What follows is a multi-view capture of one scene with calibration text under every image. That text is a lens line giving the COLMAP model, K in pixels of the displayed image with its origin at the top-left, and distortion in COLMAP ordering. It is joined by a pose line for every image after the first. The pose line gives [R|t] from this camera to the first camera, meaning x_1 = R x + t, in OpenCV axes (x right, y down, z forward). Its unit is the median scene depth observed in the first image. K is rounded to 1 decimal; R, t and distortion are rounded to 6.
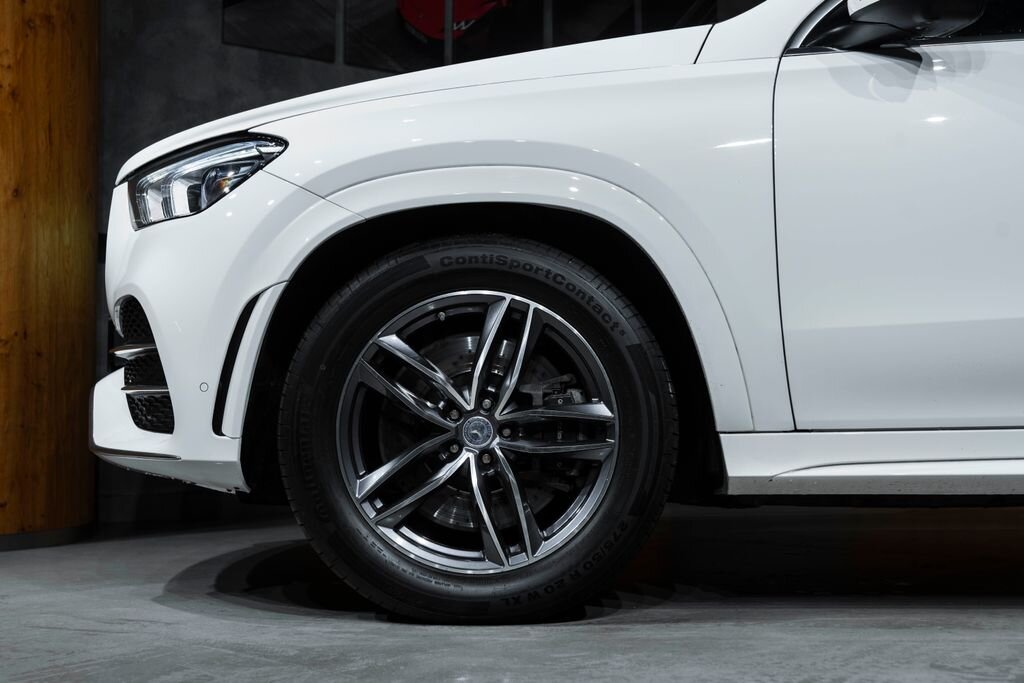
lens RADIAL K [[1576.4, 0, 516.3], [0, 1576.4, 334.2], [0, 0, 1]] dist [0.002102, 0.000000]
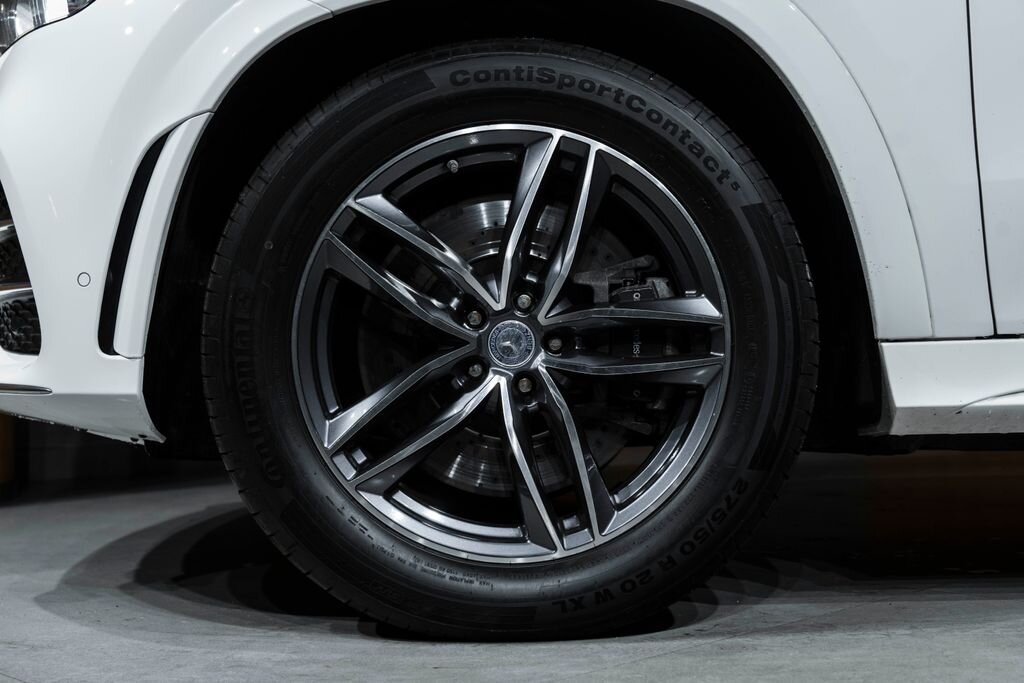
lens RADIAL K [[1394.1, 0, 513.4], [0, 1394.1, 346.3], [0, 0, 1]] dist [0.019093, 0.000000]
pose [[0.999724, -0.013282, 0.019376, -0.034936], [0.012604, 0.999318, 0.034718, 0.043198], [-0.019824, -0.034465, 0.999209, 0.428512]]
